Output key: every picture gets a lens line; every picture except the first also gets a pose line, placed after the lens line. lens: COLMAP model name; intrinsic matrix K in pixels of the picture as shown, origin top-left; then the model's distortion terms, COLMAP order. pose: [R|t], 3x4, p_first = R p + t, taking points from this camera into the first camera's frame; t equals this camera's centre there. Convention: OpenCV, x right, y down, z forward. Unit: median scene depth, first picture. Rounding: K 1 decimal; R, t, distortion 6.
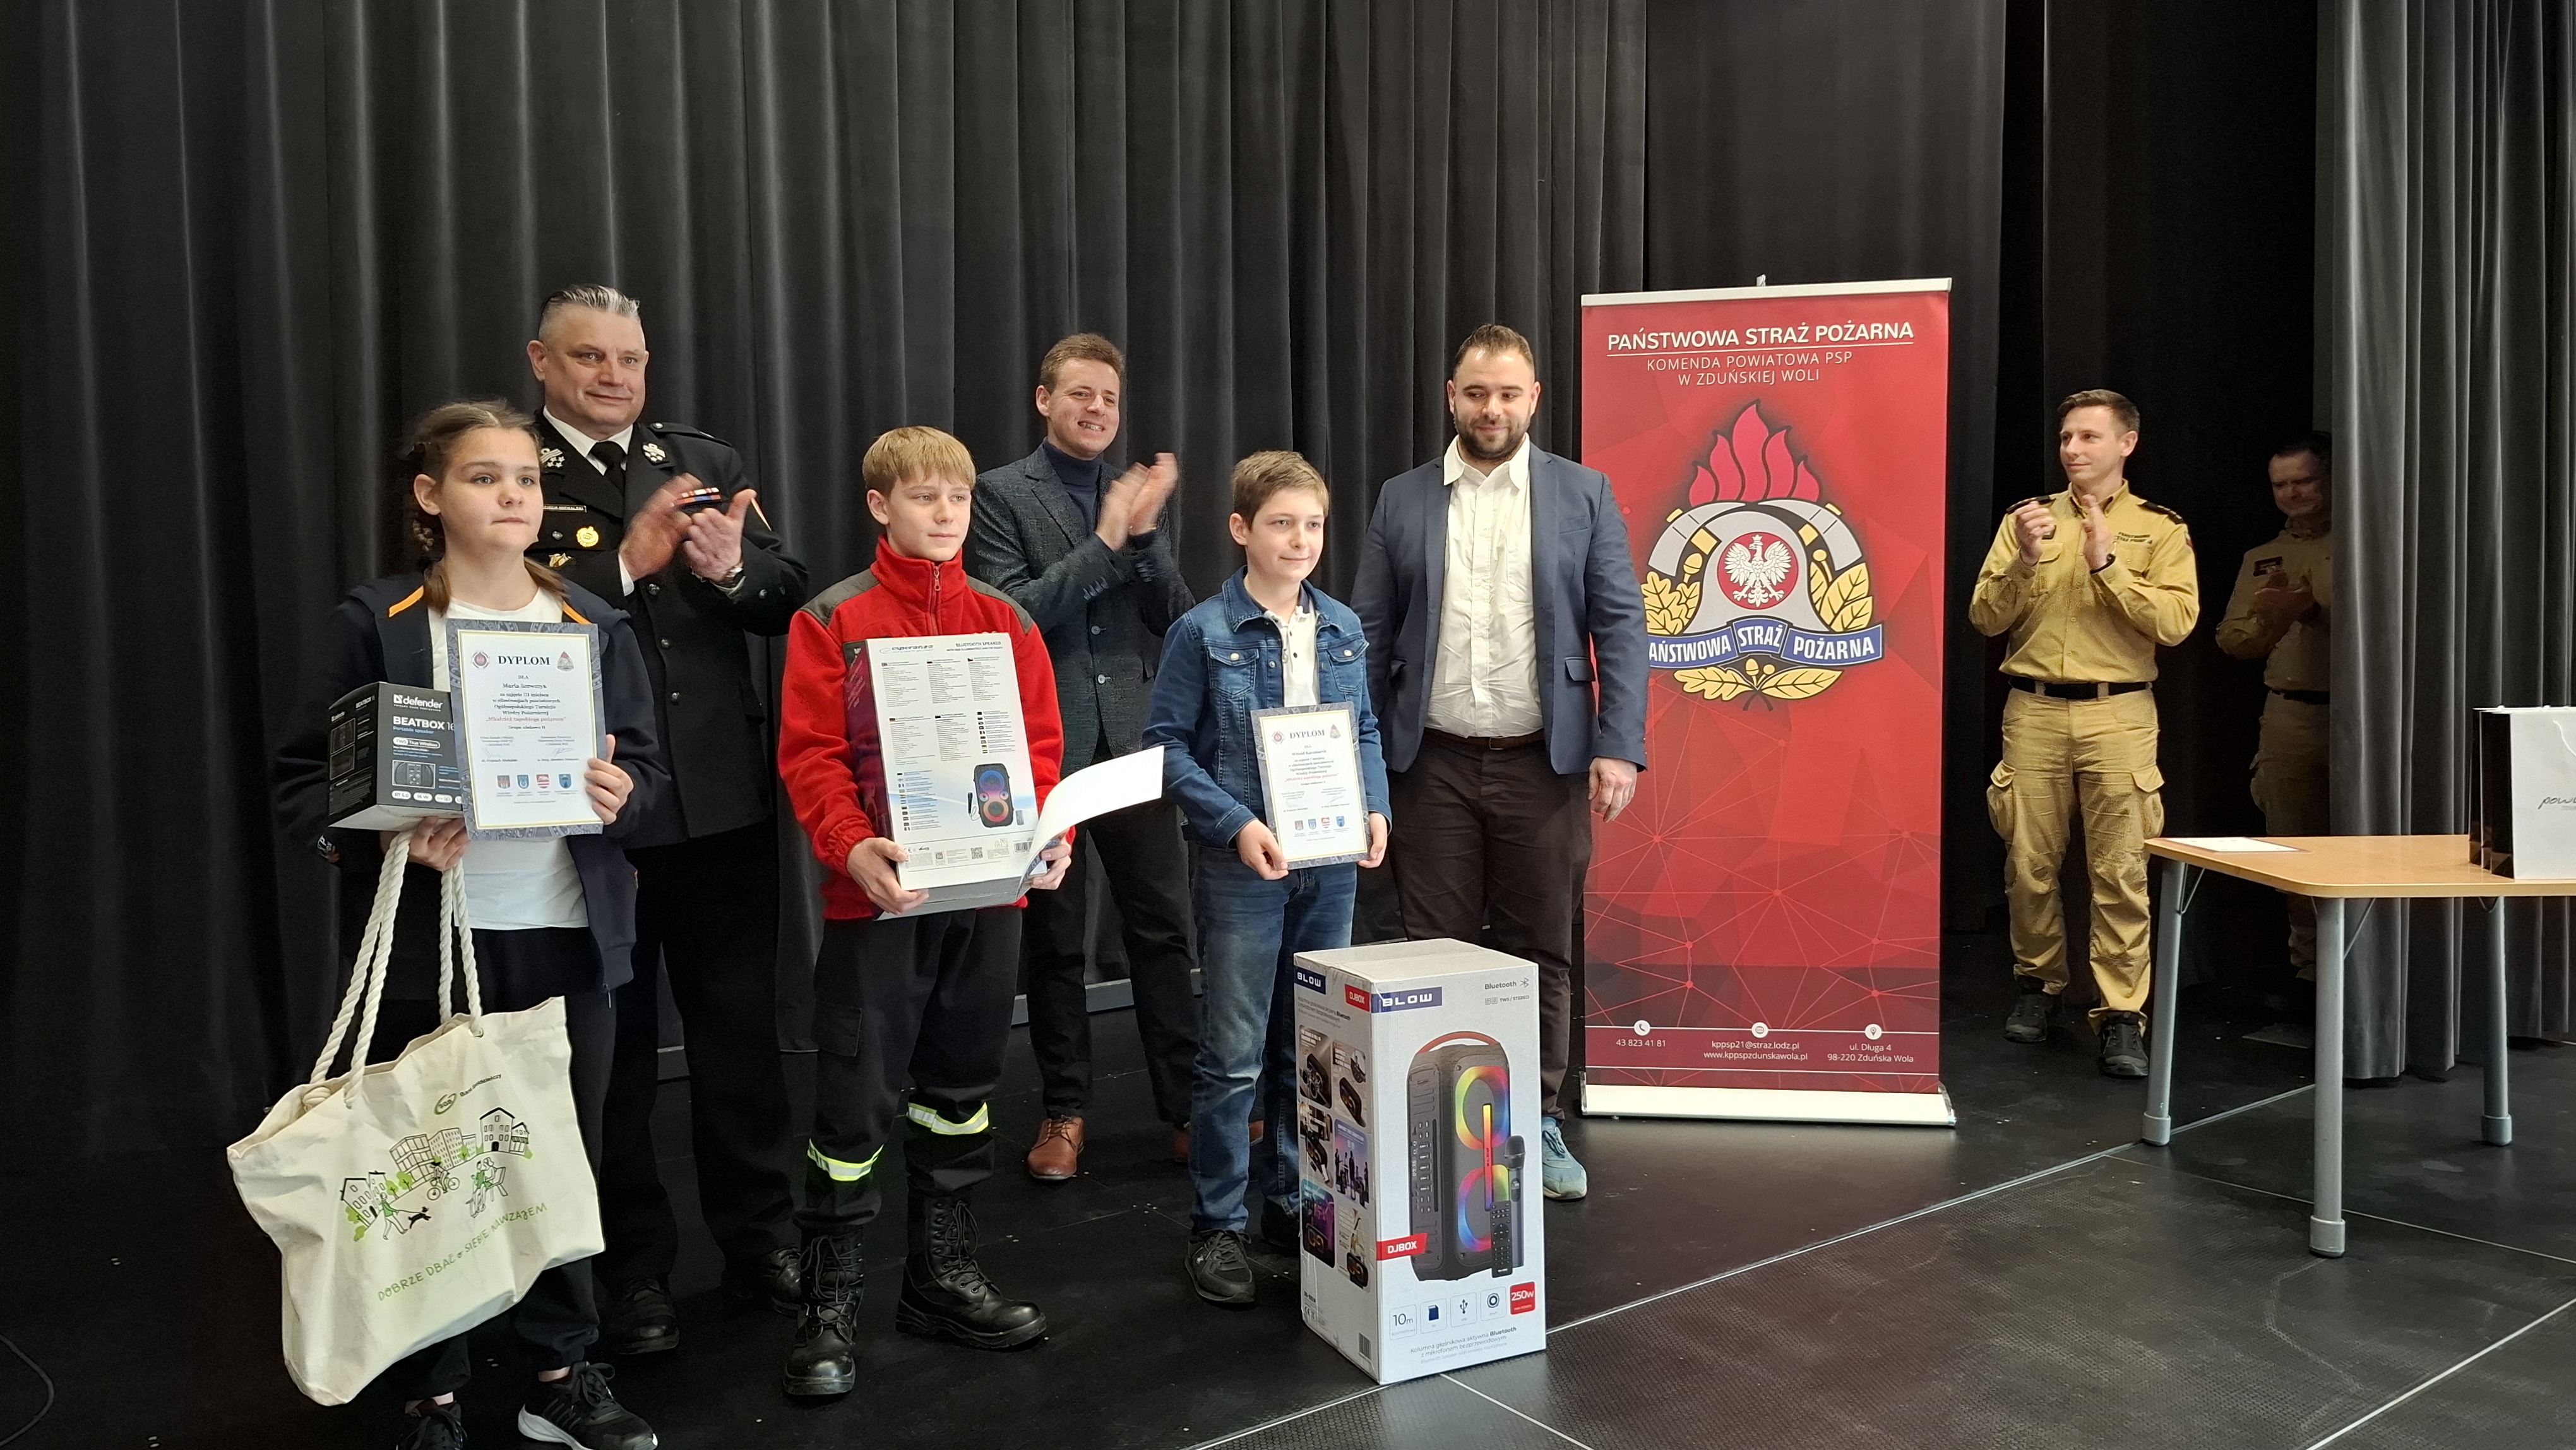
lens RADIAL K [[1726.5, 0, 1234.2], [0, 1726.5, 703.6], [0, 0, 1]] dist [0.004126, -0.004090]
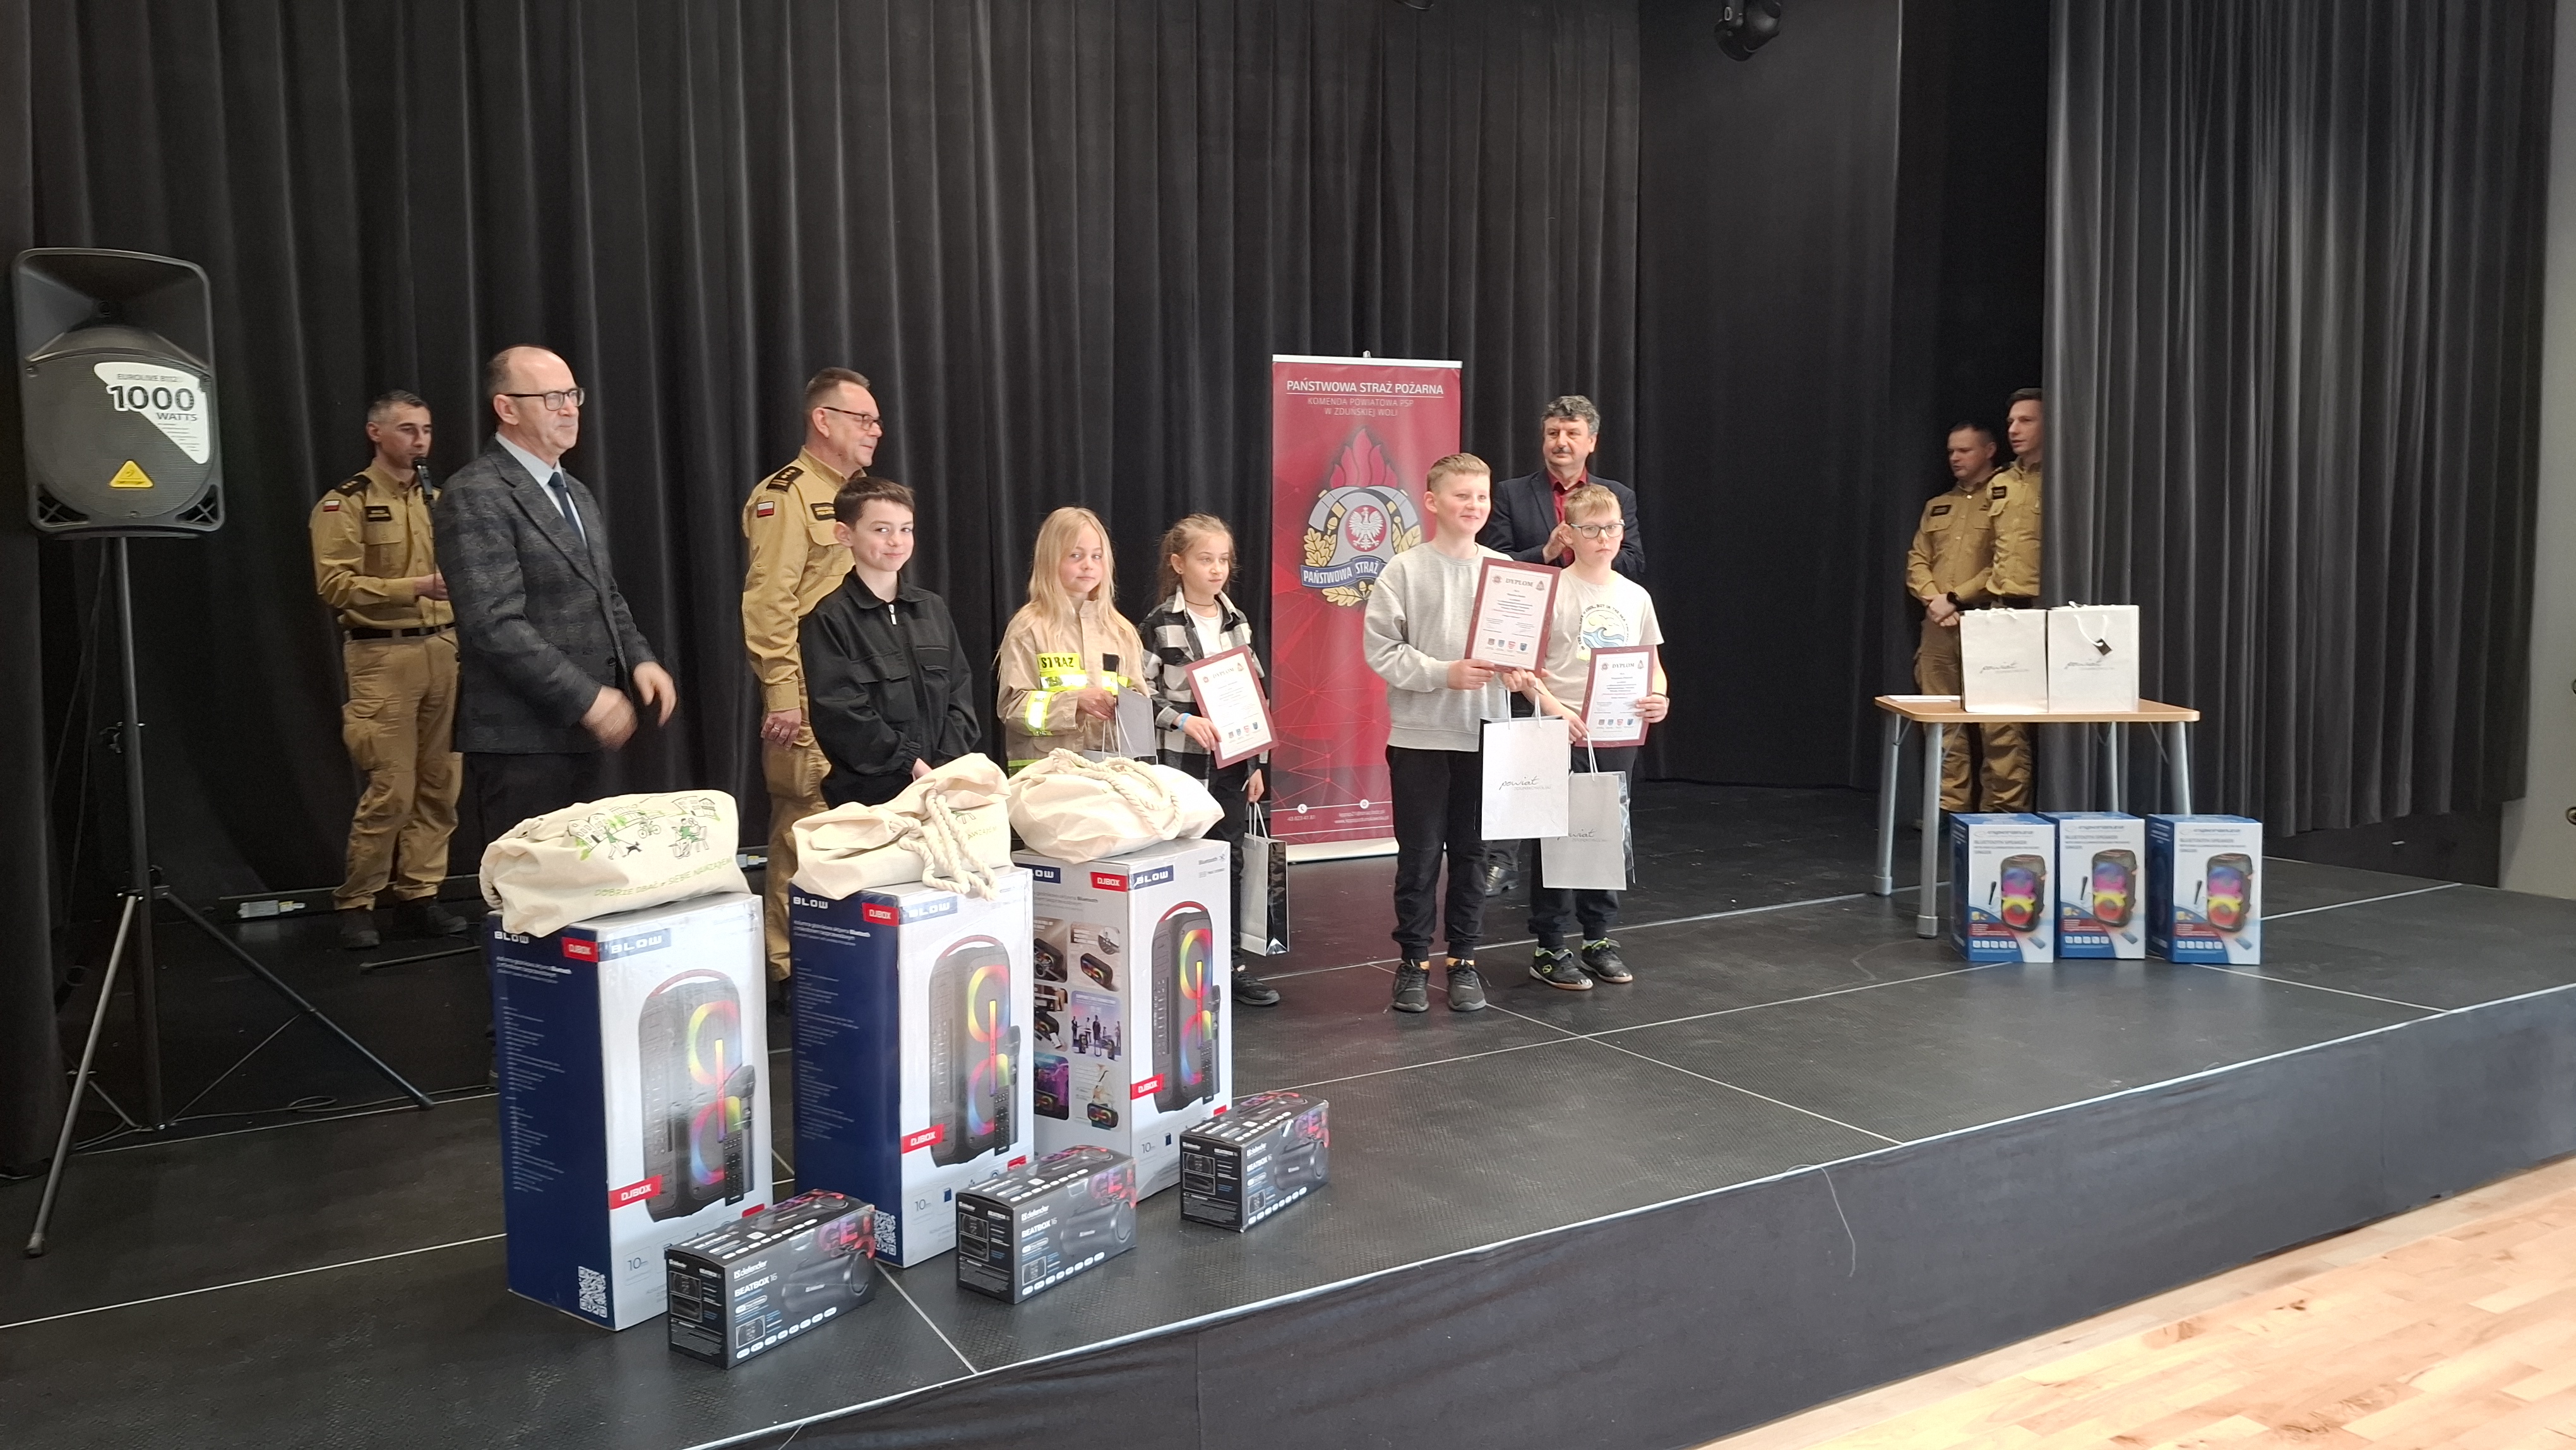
lens RADIAL K [[1742.9, 0, 1153.3], [0, 1742.9, 693.1], [0, 0, 1]] dist [0.038738, -0.002211]
pose [[0.990714, 0.012719, -0.135366, 0.097255], [-0.008131, 0.999375, 0.034394, 0.026586], [0.135719, -0.032974, 0.990199, -0.603365]]
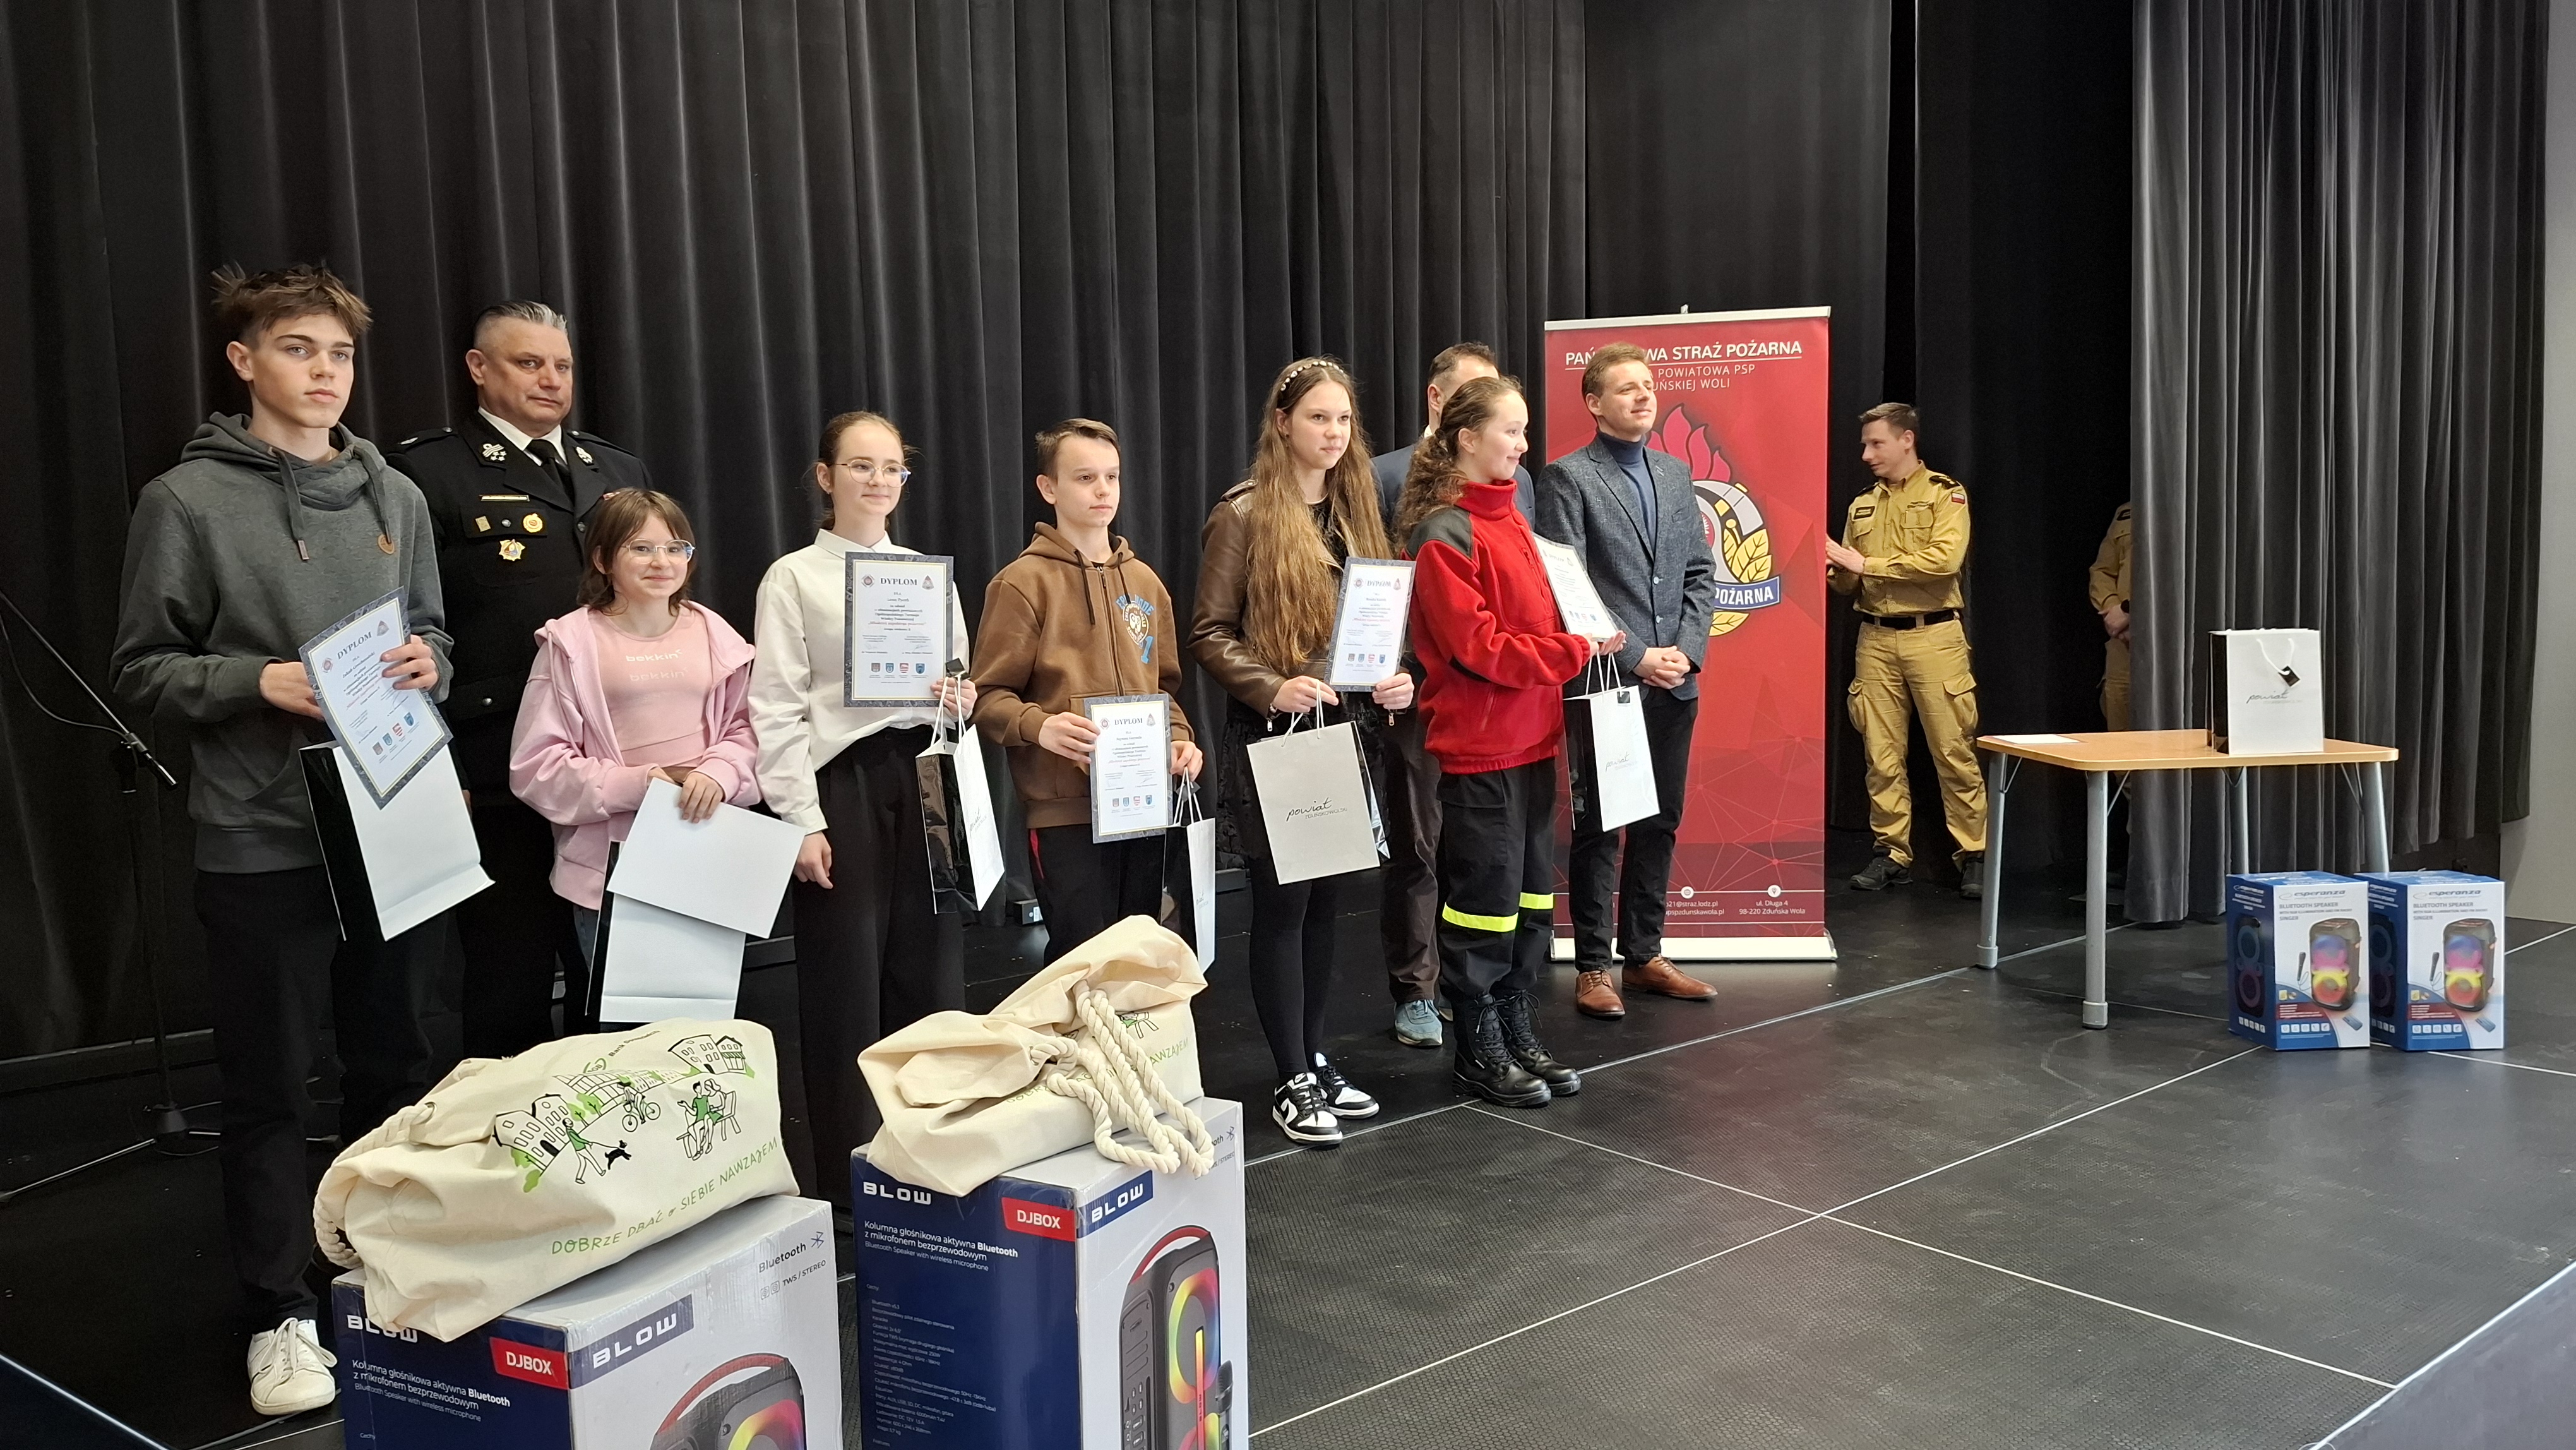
lens RADIAL K [[1764.5, 0, 1199.2], [0, 1764.5, 727.5], [0, 0, 1]] dist [0.006089, 0.000491]
pose [[0.999556, -0.018401, 0.023436, -0.090796], [0.017526, 0.999160, 0.037030, 0.010381], [-0.024098, -0.036602, 0.999039, -0.310593]]
